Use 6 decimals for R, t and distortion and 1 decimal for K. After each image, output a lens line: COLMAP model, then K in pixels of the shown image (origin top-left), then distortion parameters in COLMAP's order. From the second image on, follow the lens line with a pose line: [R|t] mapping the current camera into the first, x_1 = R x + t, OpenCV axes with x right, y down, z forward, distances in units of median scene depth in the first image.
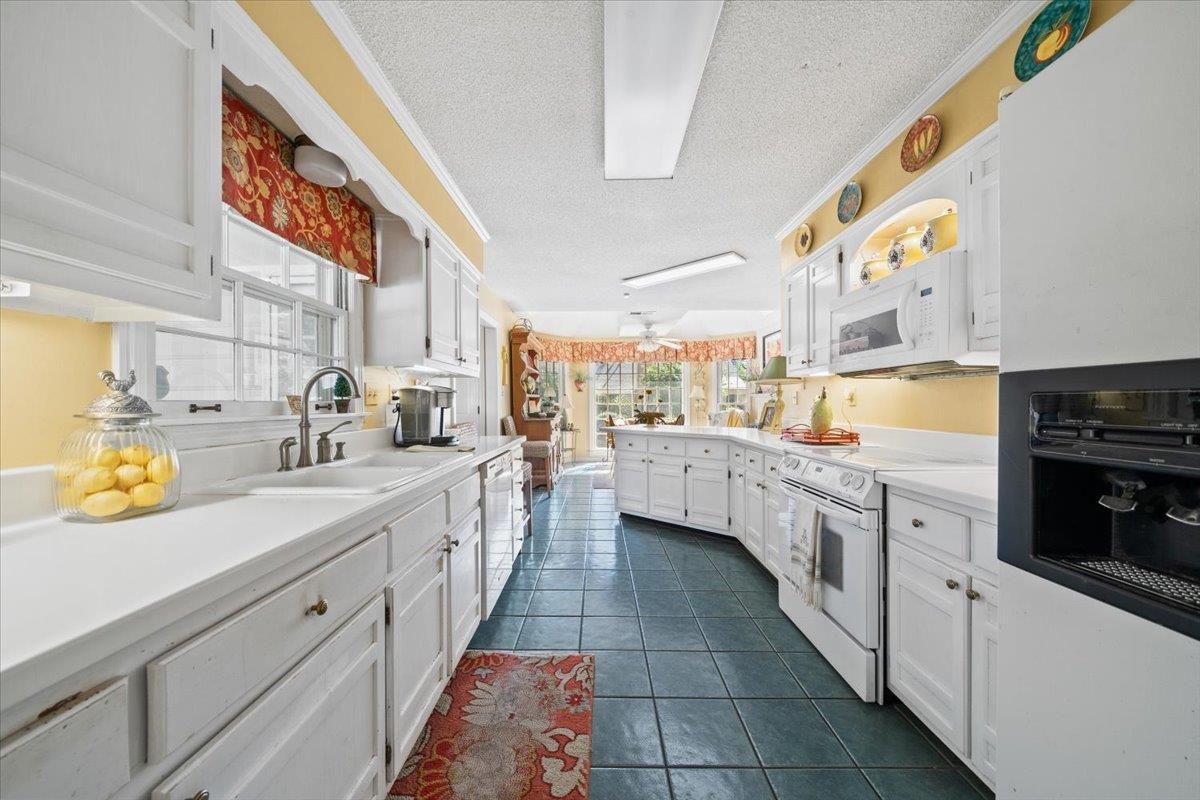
lens RADIAL K [[413.9, 0, 595.0], [0, 413.9, 400.6], [0, 0, 1]] dist [-0.001513, -0.000126]
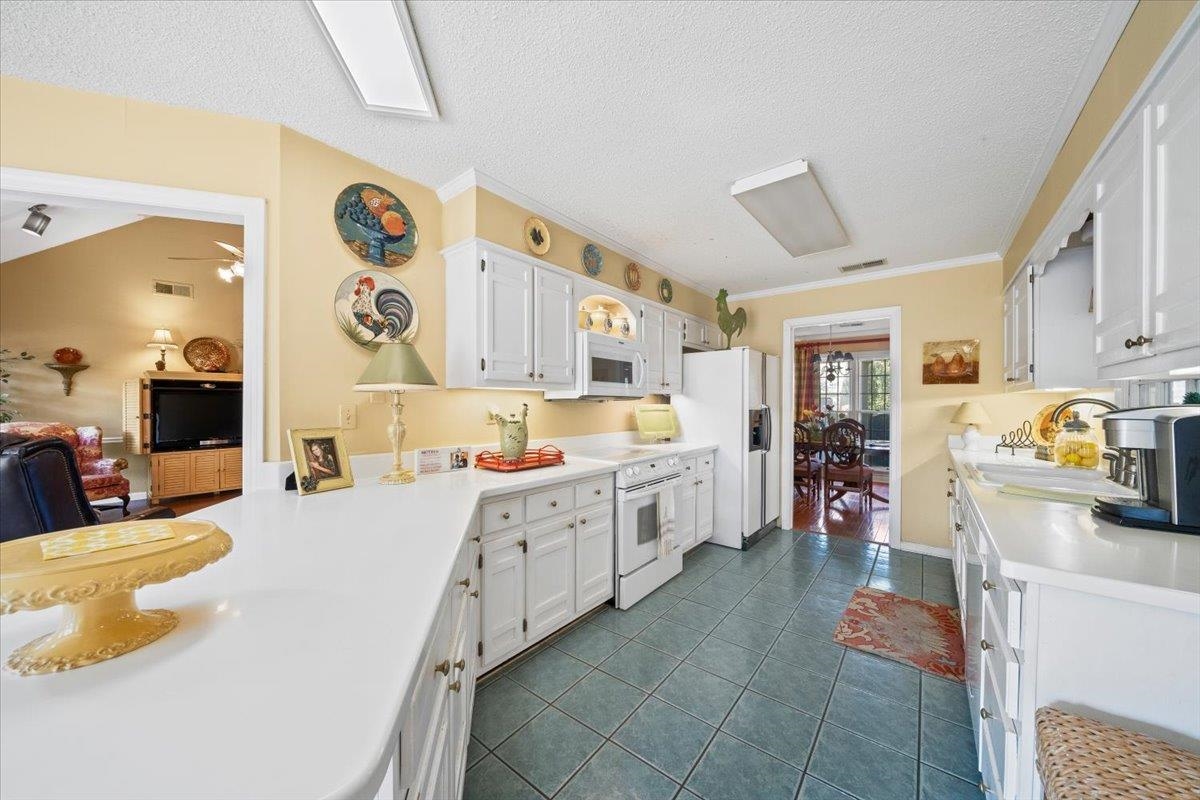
lens RADIAL K [[413.9, 0, 595.0], [0, 413.9, 400.6], [0, 0, 1]] dist [-0.001513, -0.000126]
pose [[-0.785112, 0.005201, 0.619332, -0.266508], [0.000014, 0.999965, -0.008380, -0.062642], [-0.619354, -0.006571, -0.785085, 3.052308]]
